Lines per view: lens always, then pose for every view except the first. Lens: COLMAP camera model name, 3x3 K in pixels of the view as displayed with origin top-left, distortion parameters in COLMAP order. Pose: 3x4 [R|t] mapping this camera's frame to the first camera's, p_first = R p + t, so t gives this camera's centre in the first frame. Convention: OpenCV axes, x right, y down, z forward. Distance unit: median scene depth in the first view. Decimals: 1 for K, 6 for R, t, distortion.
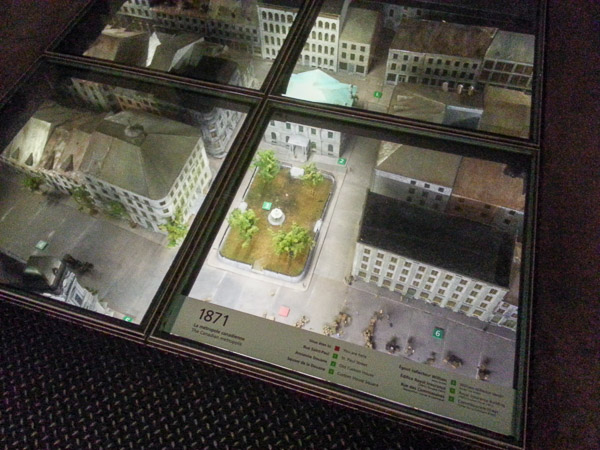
lens RADIAL K [[476.6, 0, 292.7], [0, 476.6, 223.8], [0, 0, 1]] dist [0.090430, -0.133983]
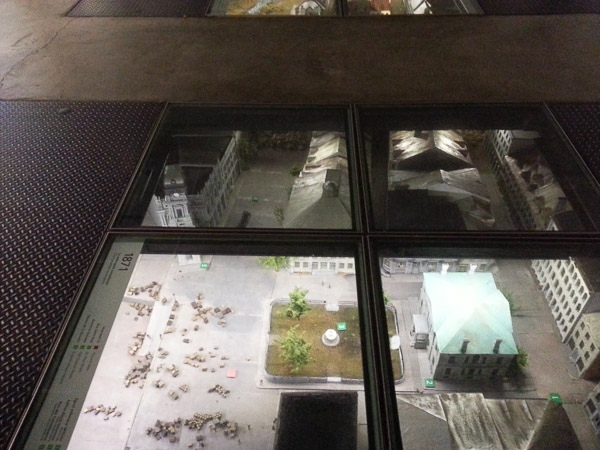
lens RADIAL K [[476.6, 0, 292.7], [0, 476.6, 223.8], [0, 0, 1]] dist [0.090430, -0.133983]
pose [[0.257664, 0.684850, -0.681608, 0.523040], [-0.796747, 0.549675, 0.251101, -0.375738], [0.546629, 0.478369, 0.687284, 0.197240]]
